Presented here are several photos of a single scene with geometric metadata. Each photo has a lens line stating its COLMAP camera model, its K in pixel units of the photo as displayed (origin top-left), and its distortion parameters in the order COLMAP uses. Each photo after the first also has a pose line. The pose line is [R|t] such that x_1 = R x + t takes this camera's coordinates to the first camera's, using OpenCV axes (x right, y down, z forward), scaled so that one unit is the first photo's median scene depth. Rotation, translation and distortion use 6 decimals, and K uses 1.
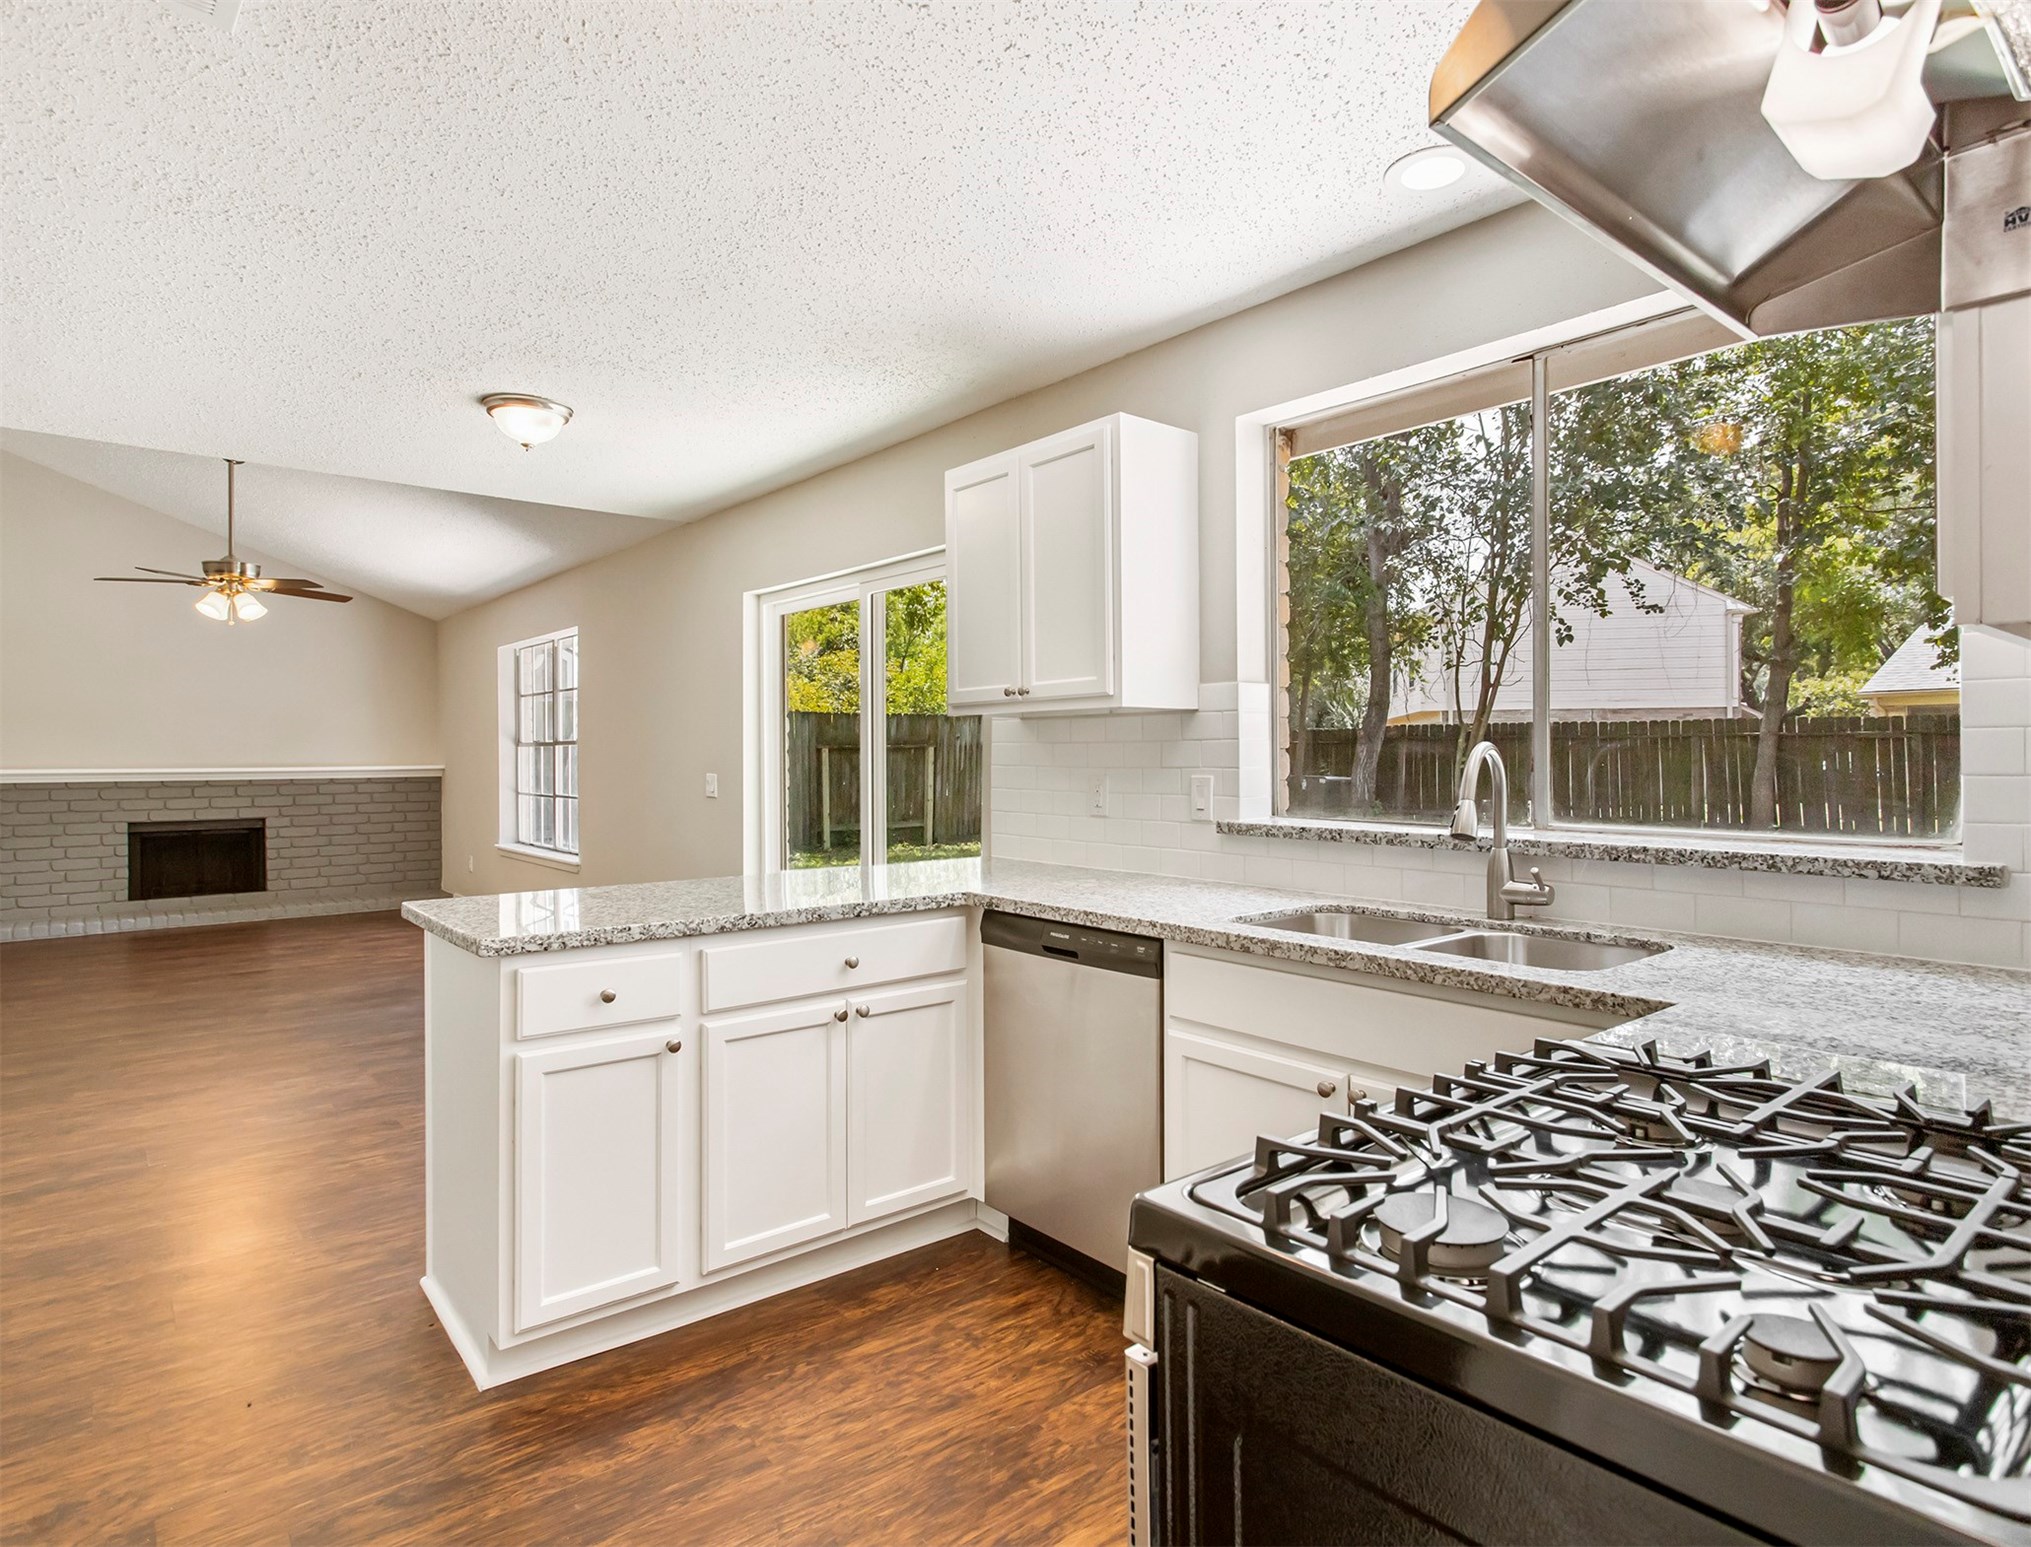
lens RADIAL K [[1131.8, 0, 1025.3], [0, 1131.8, 760.9], [0, 0, 1]] dist [0.000248, 0.002879]
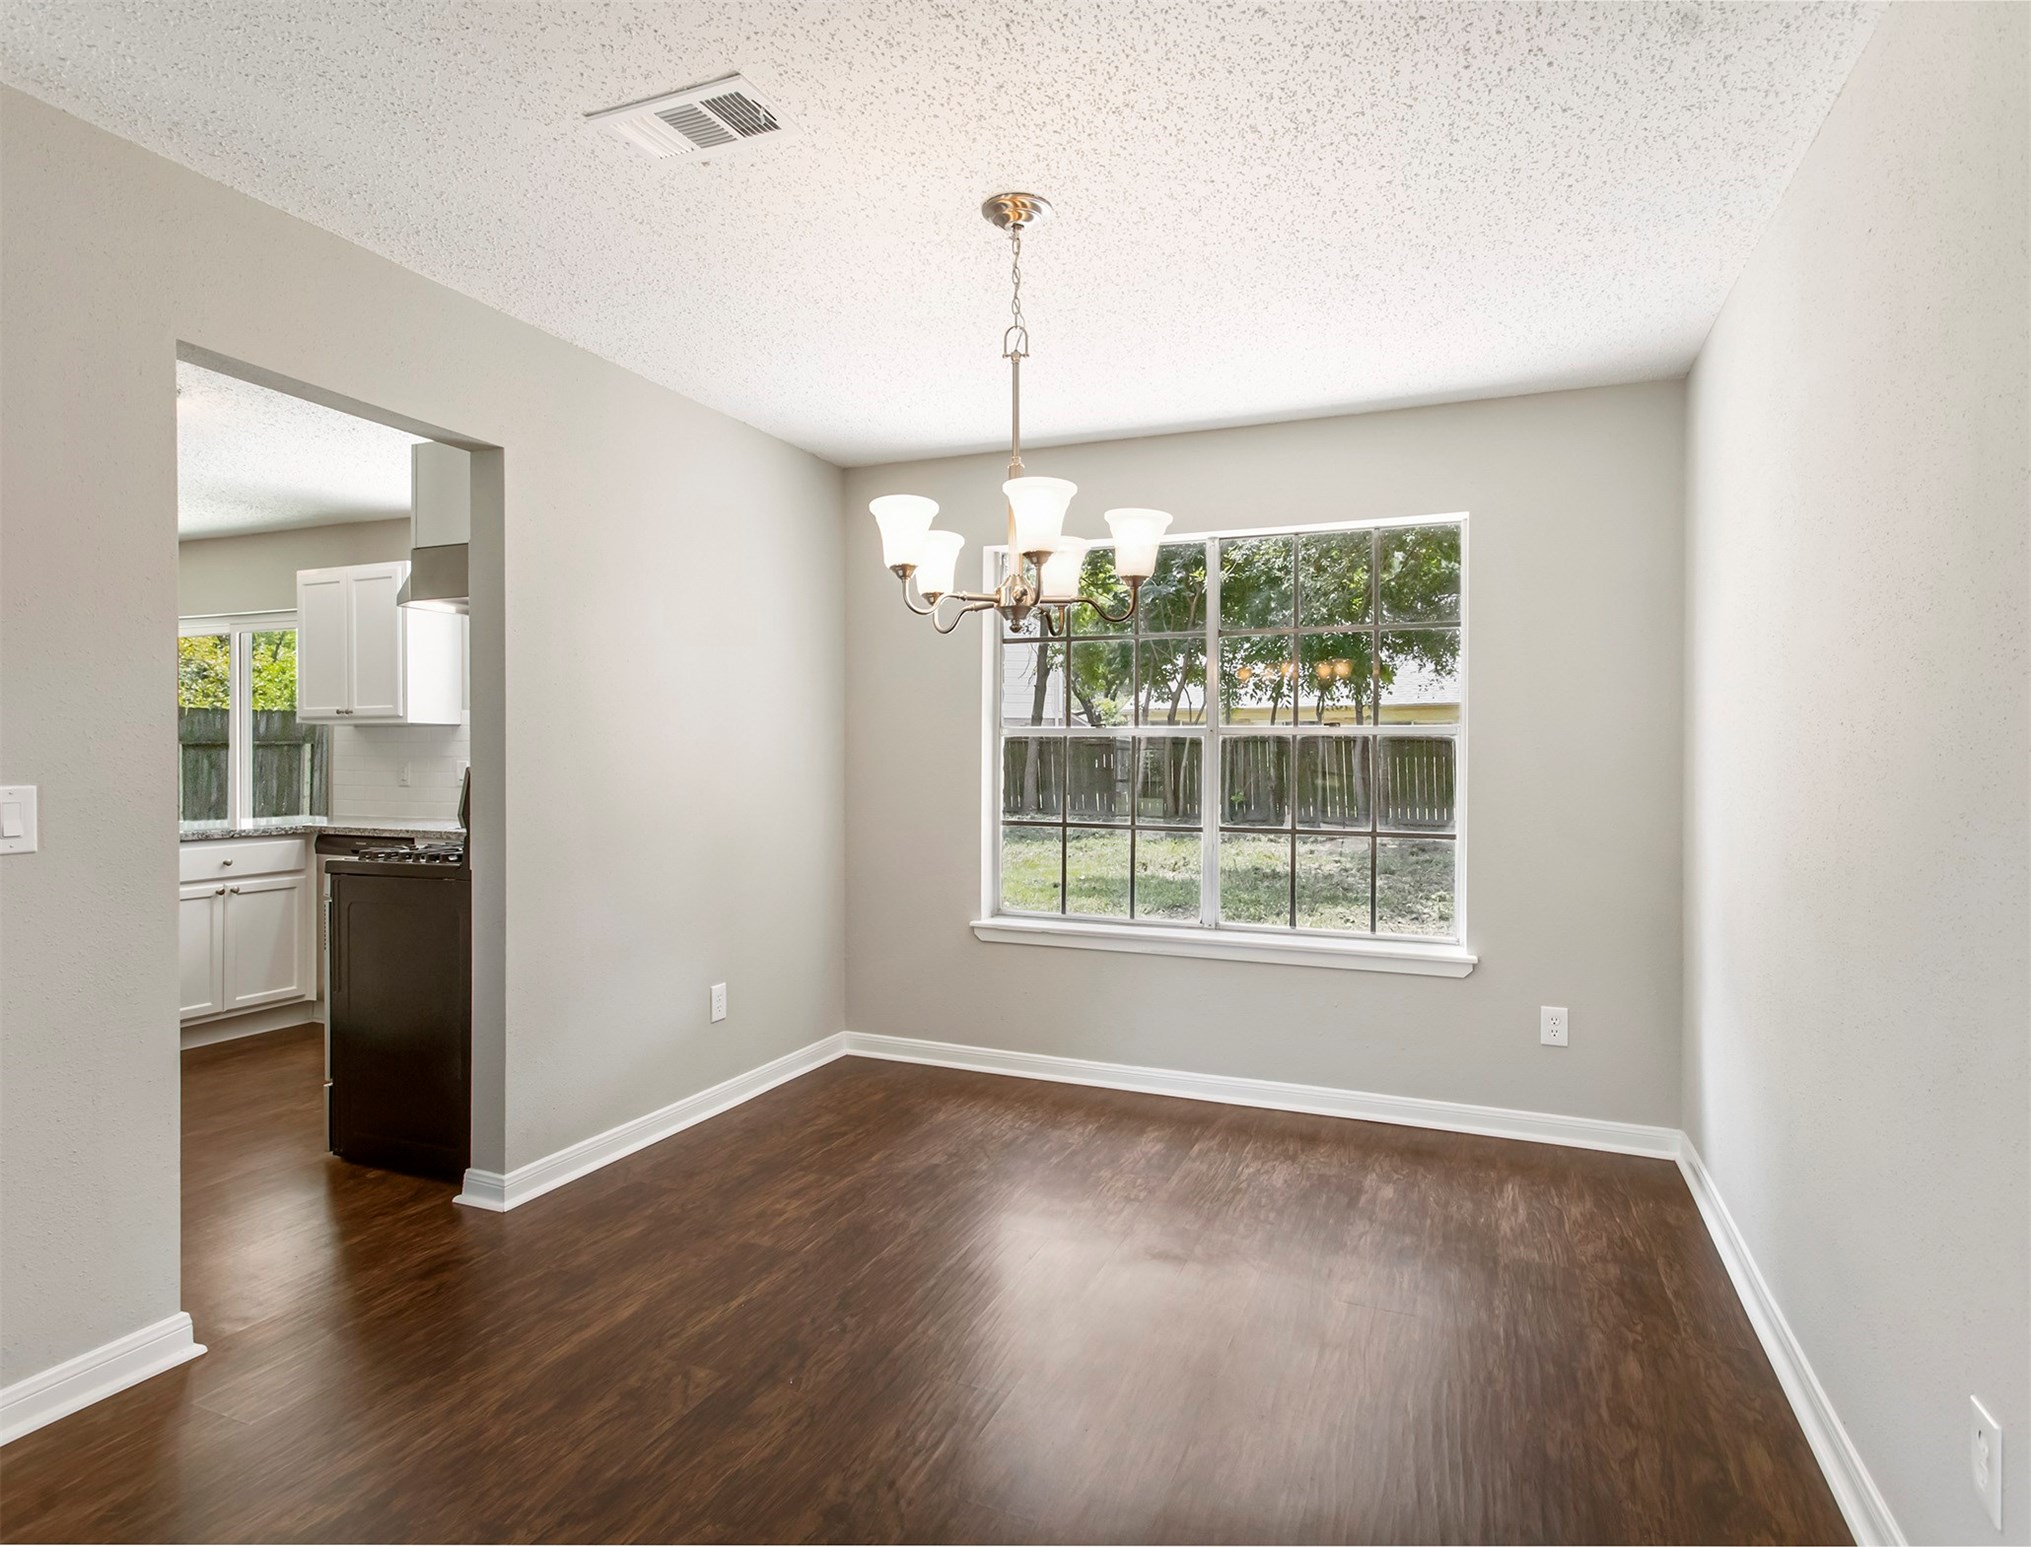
lens RADIAL K [[1131.8, 0, 1025.3], [0, 1131.8, 760.9], [0, 0, 1]] dist [0.000248, 0.002879]
pose [[0.889272, 0.003120, 0.457369, 0.137597], [-0.002786, 0.999995, -0.001406, 0.013355], [-0.457371, -0.000024, 0.889276, -1.081889]]
